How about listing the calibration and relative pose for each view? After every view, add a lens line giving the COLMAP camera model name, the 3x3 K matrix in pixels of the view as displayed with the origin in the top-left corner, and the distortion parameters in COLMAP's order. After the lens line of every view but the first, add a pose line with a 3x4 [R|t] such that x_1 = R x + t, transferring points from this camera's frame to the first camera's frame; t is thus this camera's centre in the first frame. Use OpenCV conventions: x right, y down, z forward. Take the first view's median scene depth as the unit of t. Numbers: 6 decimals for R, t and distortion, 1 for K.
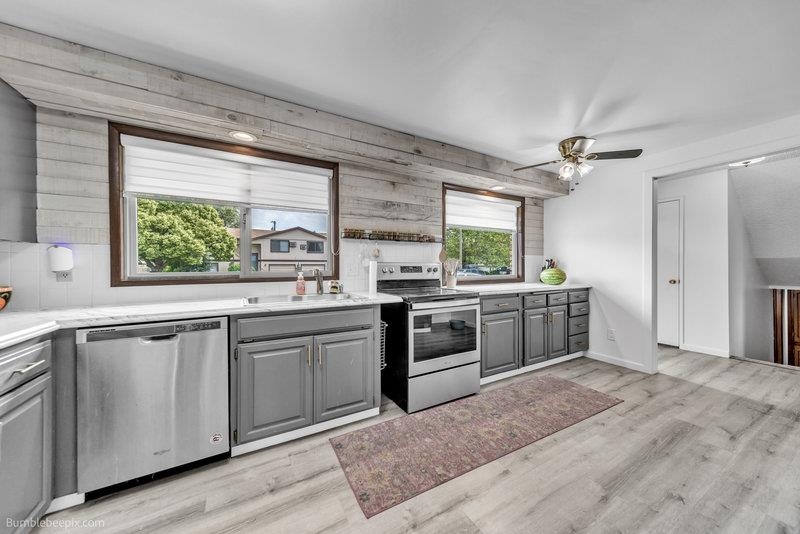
lens RADIAL K [[282.4, 0, 403.0], [0, 282.4, 267.6], [0, 0, 1]] dist [0.006689, -0.000355]
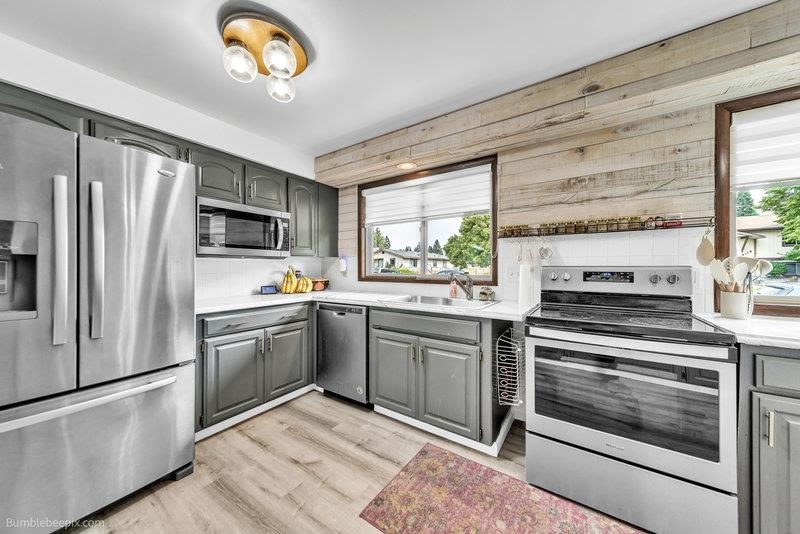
lens RADIAL K [[282.4, 0, 394.4], [0, 282.4, 267.4], [0, 0, 1]] dist [0.006689, -0.000355]
pose [[0.426739, 0.003957, -0.904366, 0.506288], [-0.006062, 0.999980, 0.001515, -0.015861], [0.904355, 0.004836, 0.426754, 0.391409]]
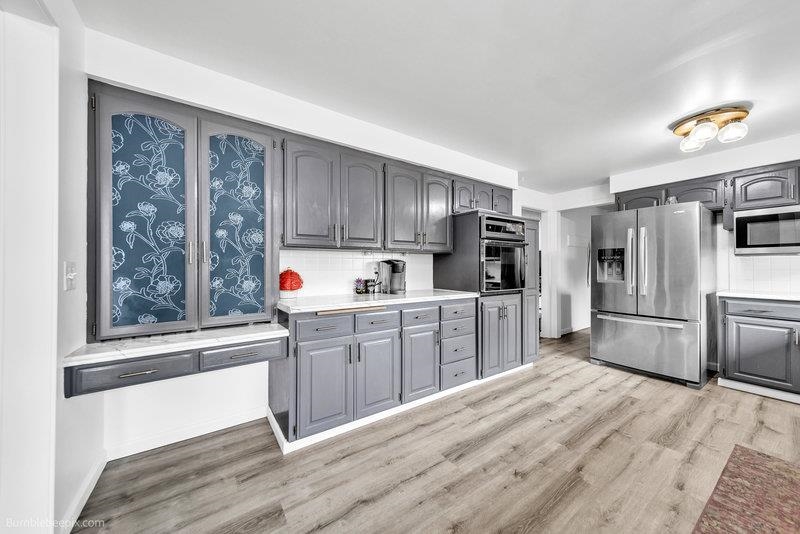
lens RADIAL K [[282.4, 0, 403.8], [0, 282.4, 267.2], [0, 0, 1]] dist [0.006689, -0.000355]
pose [[-0.995920, 0.003350, -0.090175, 0.968466], [0.002919, 0.999984, 0.004904, -0.008431], [0.090190, 0.004621, -0.995914, 1.325135]]
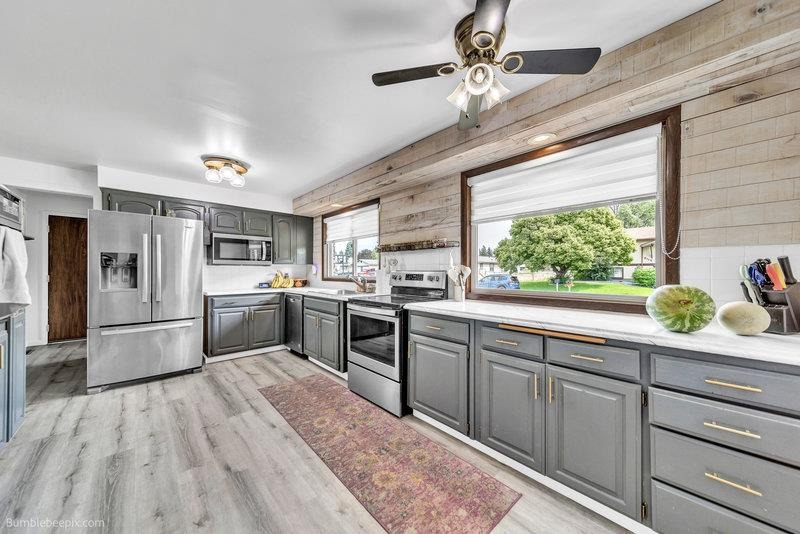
lens RADIAL K [[282.4, 0, 393.1], [0, 282.4, 271.1], [0, 0, 1]] dist [0.006689, -0.000355]
pose [[0.208378, 0.002830, -0.978044, 1.295419], [-0.006018, 0.999981, 0.001611, -0.020797], [0.978030, 0.005550, 0.208391, 0.911680]]
